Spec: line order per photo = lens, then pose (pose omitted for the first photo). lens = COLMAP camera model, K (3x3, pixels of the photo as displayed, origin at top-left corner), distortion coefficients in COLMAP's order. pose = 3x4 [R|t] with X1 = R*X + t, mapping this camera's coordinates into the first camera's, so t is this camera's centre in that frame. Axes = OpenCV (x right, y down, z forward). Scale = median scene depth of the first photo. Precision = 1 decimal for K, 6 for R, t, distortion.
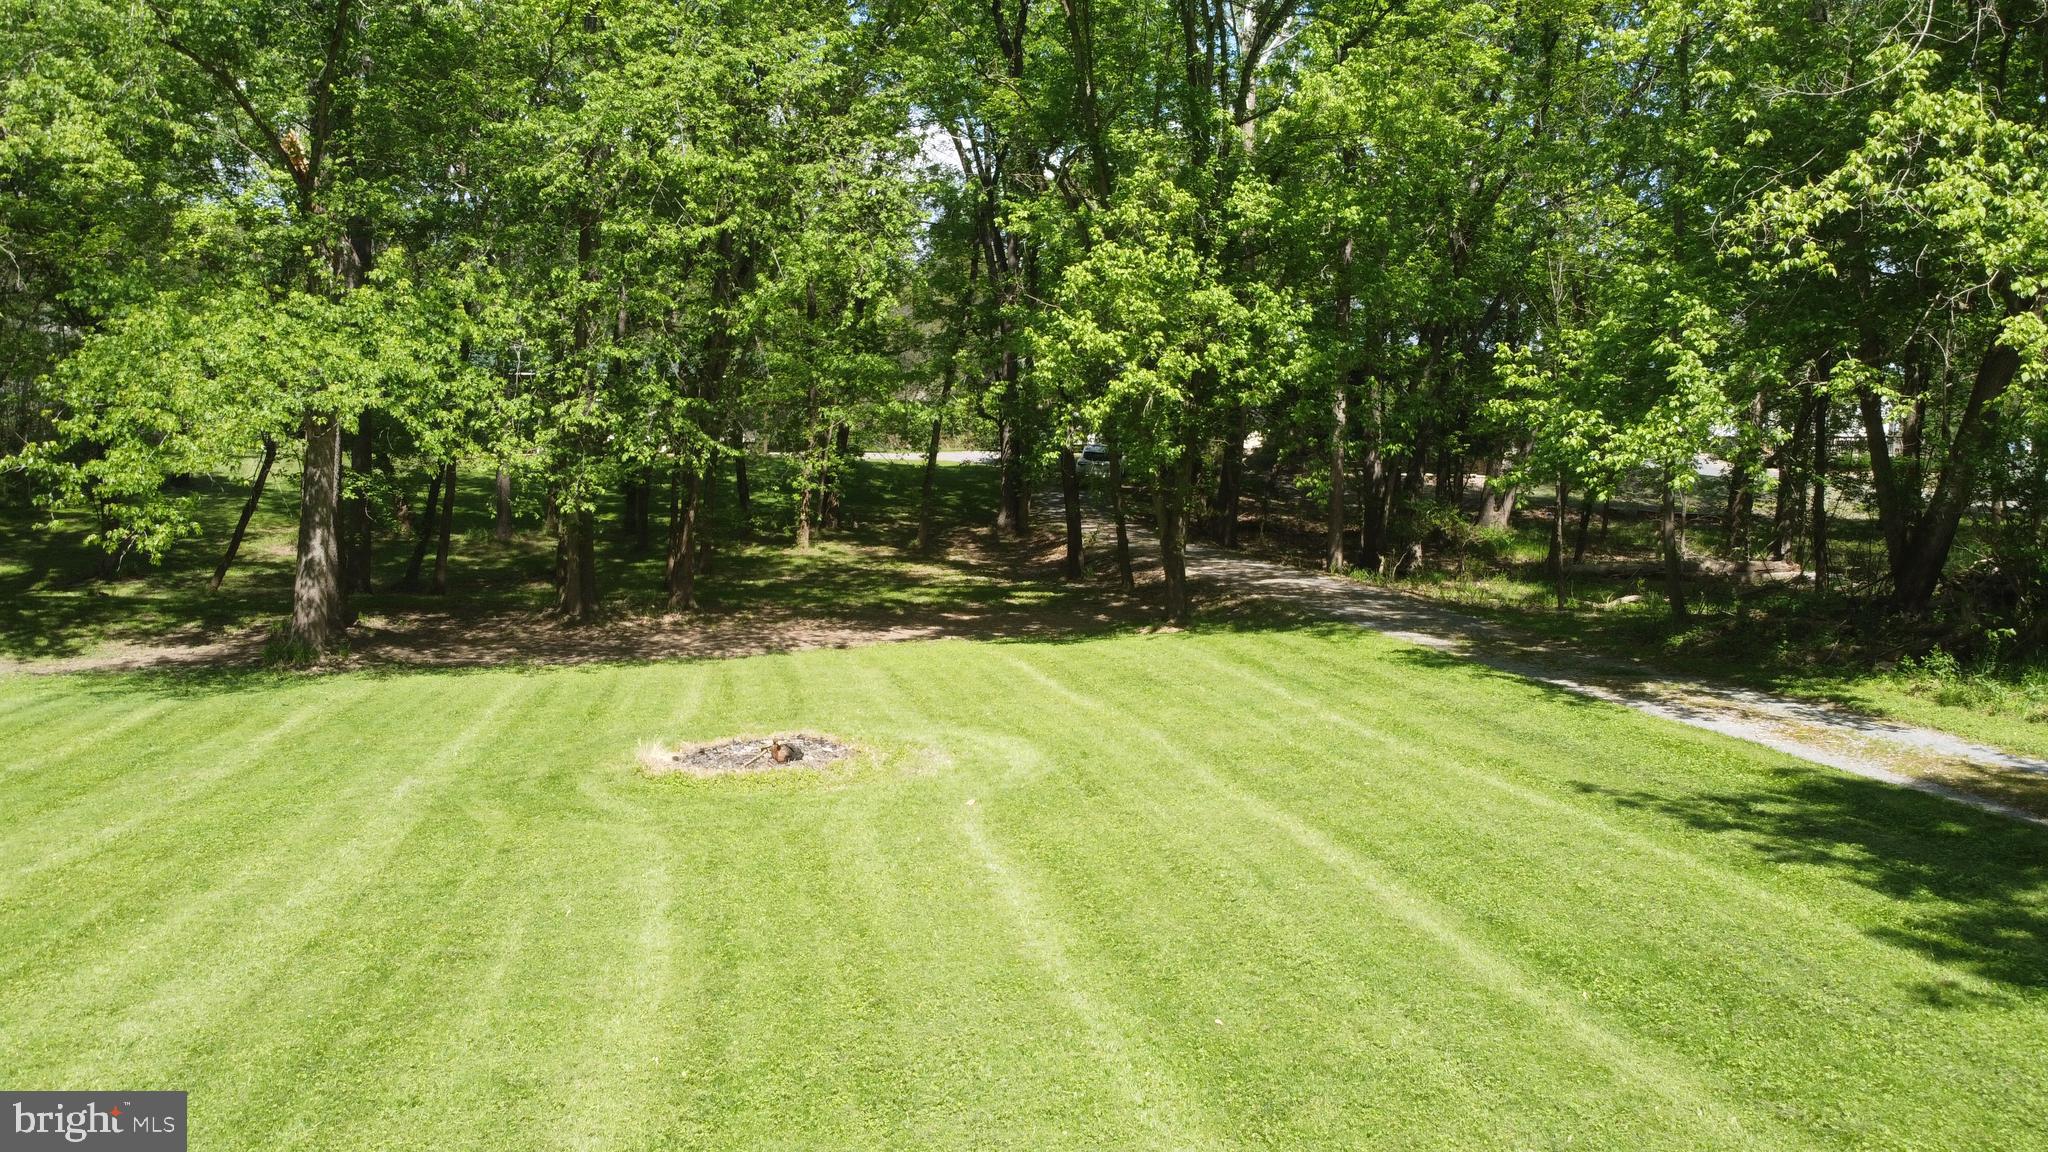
lens RADIAL K [[1518.2, 0, 1039.1], [0, 1518.2, 577.2], [0, 0, 1]] dist [-0.003337, -0.011312]
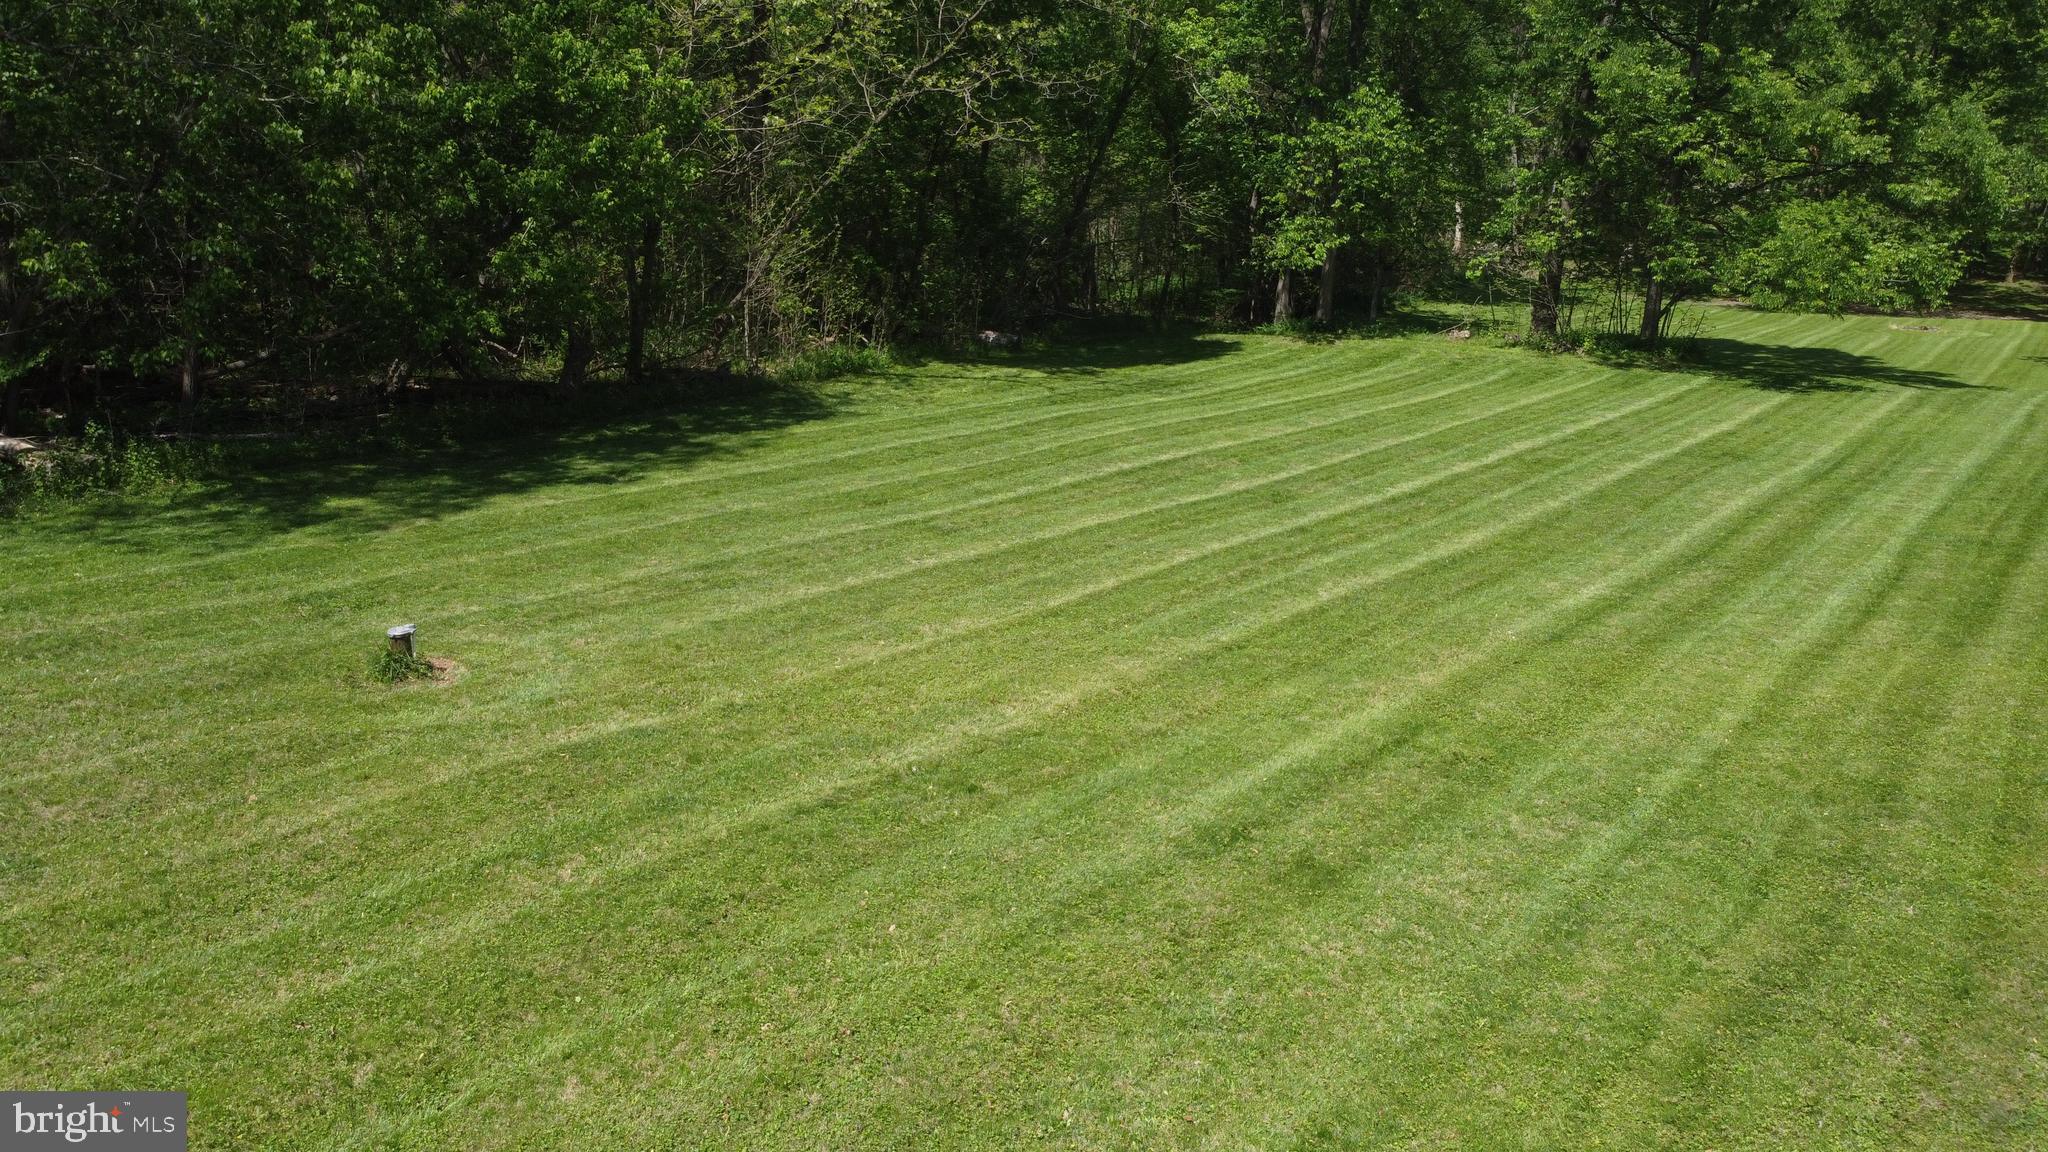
lens RADIAL K [[1518.2, 0, 1032.1], [0, 1518.2, 589.4], [0, 0, 1]] dist [-0.003337, -0.011312]
pose [[0.695572, 0.206338, -0.688189, 0.737596], [-0.065173, 0.972044, 0.225573, 0.014504], [0.715494, -0.112051, 0.689574, -2.423648]]
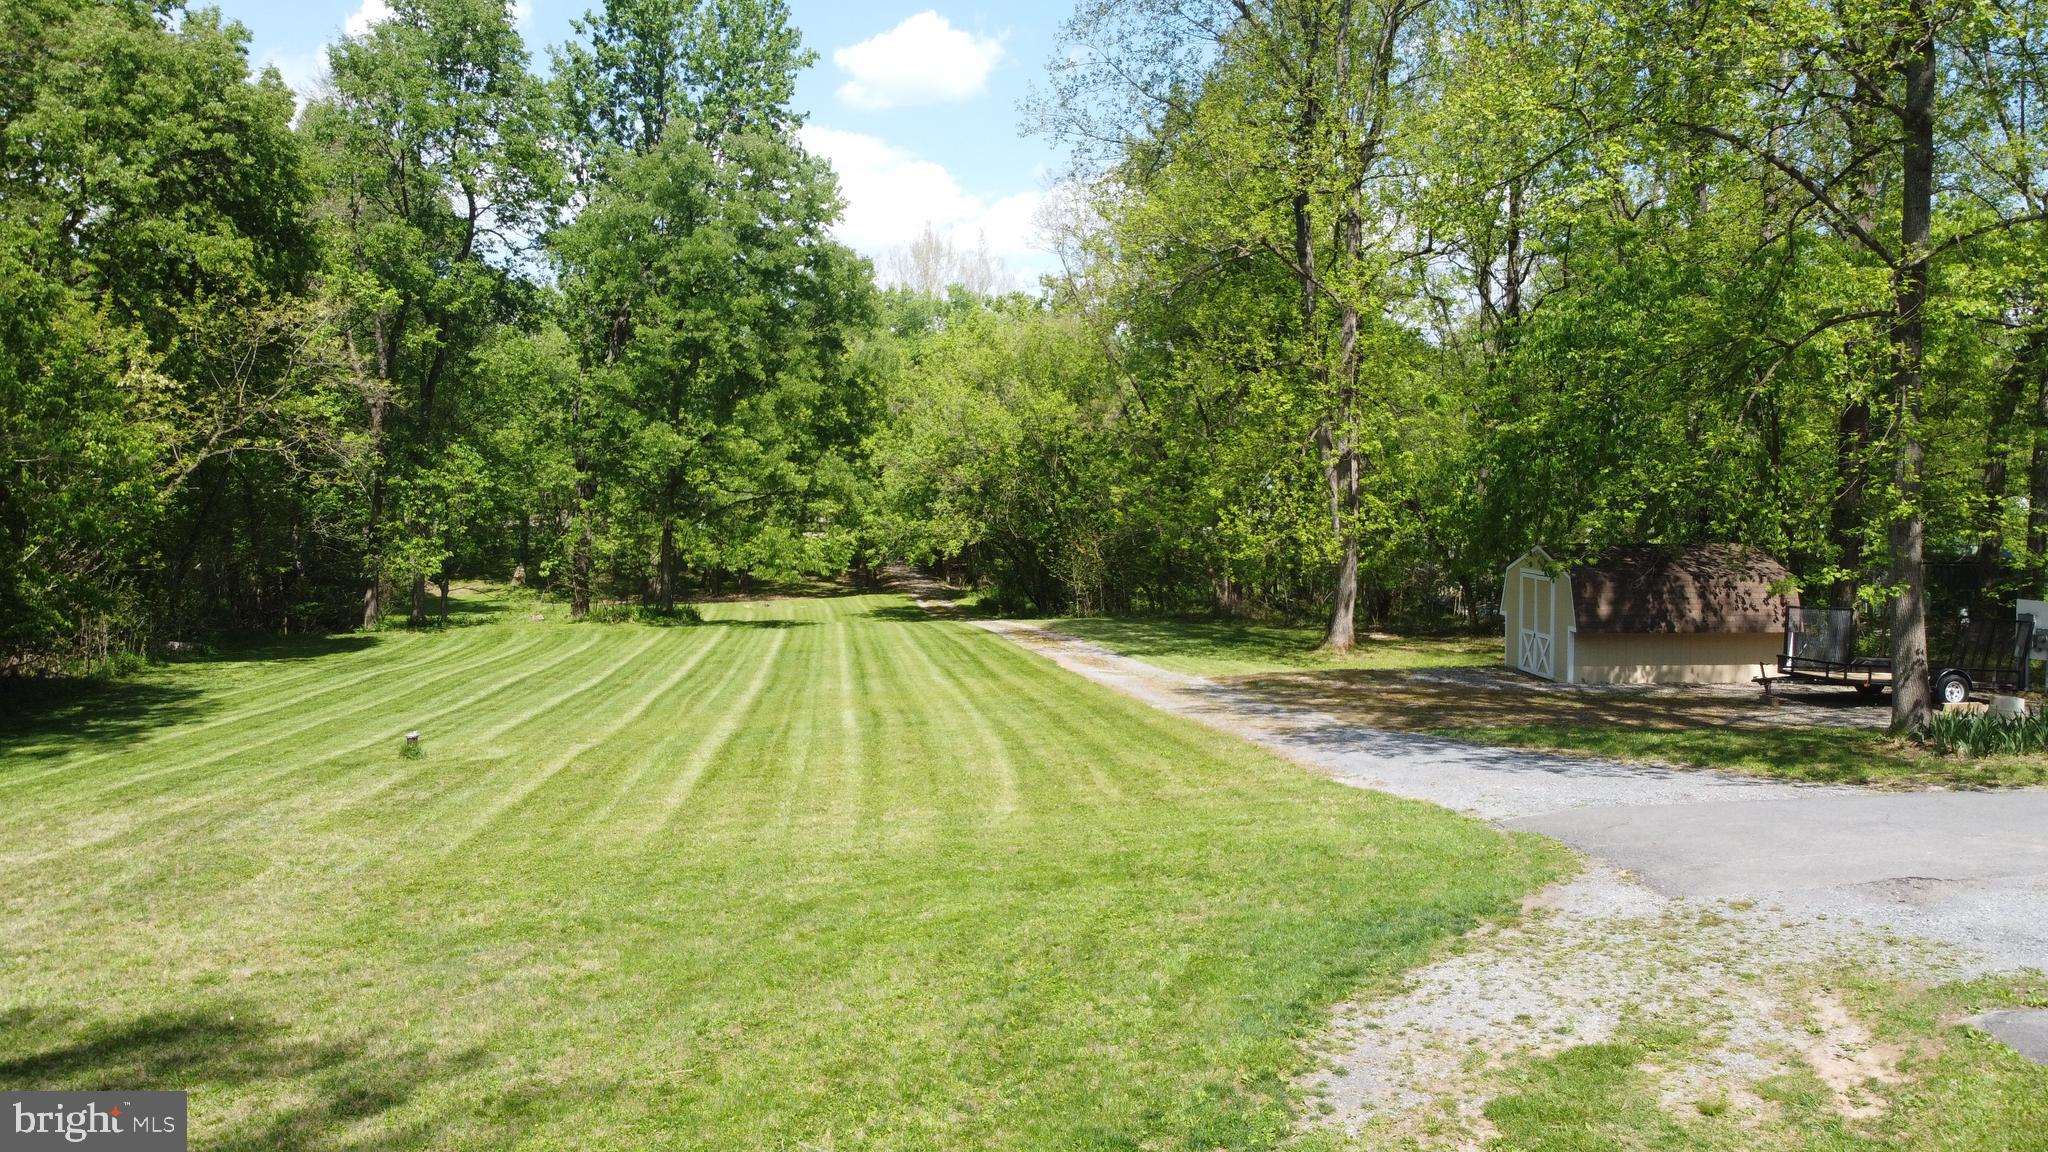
lens RADIAL K [[1518.2, 0, 1037.6], [0, 1518.2, 583.4], [0, 0, 1]] dist [-0.003337, -0.011312]
pose [[0.999871, -0.005557, -0.015050, 0.638635], [0.005266, 0.999799, -0.019329, 0.087552], [0.015155, 0.019247, 0.999700, -3.213212]]
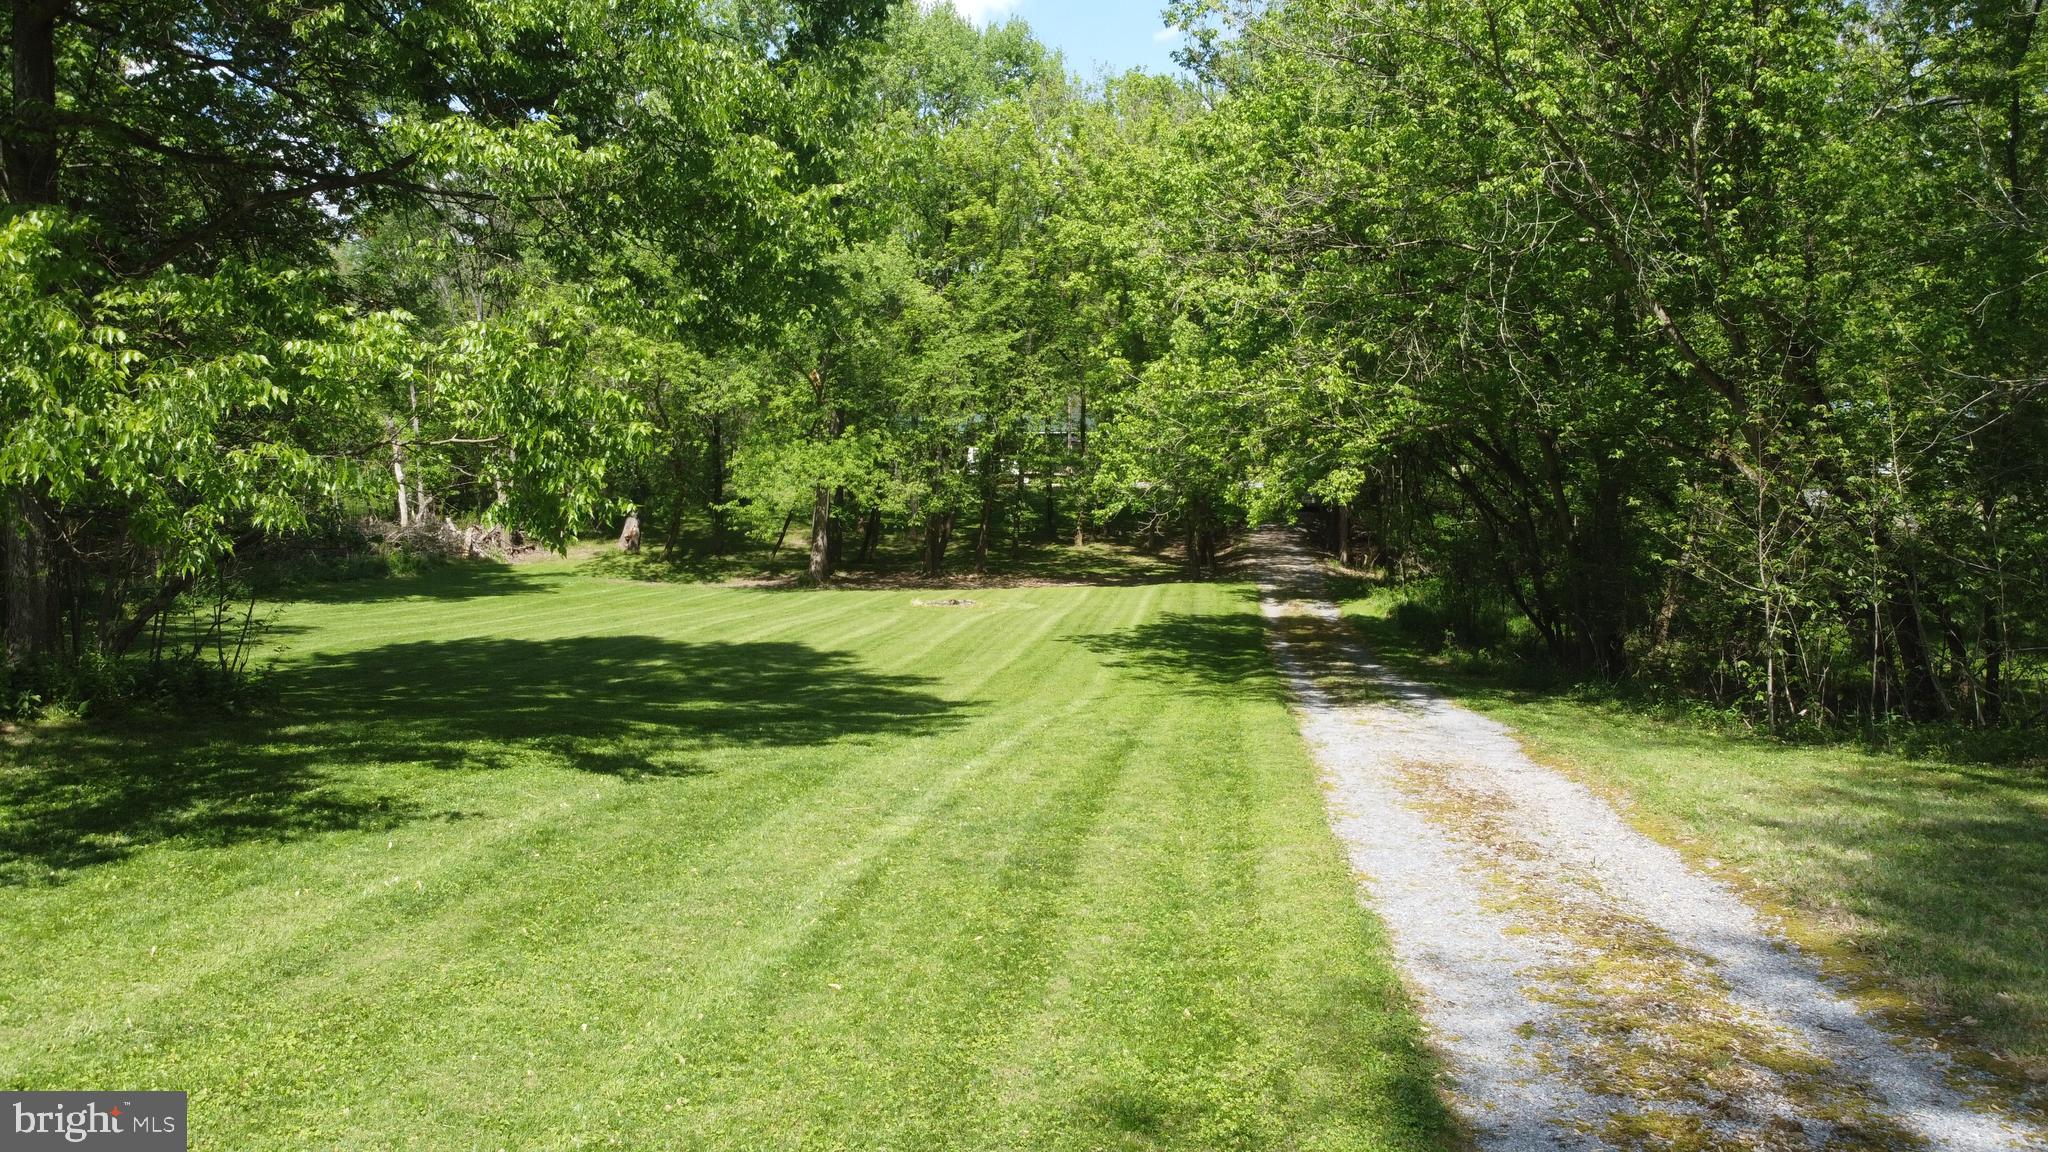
lens RADIAL K [[1518.2, 0, 1028.8], [0, 1518.2, 571.0], [0, 0, 1]] dist [-0.003337, -0.011312]
pose [[0.955580, 0.022700, -0.293855, 0.542007], [-0.025445, 0.999661, -0.005522, 0.035966], [0.293630, 0.012753, 0.955834, -1.186689]]
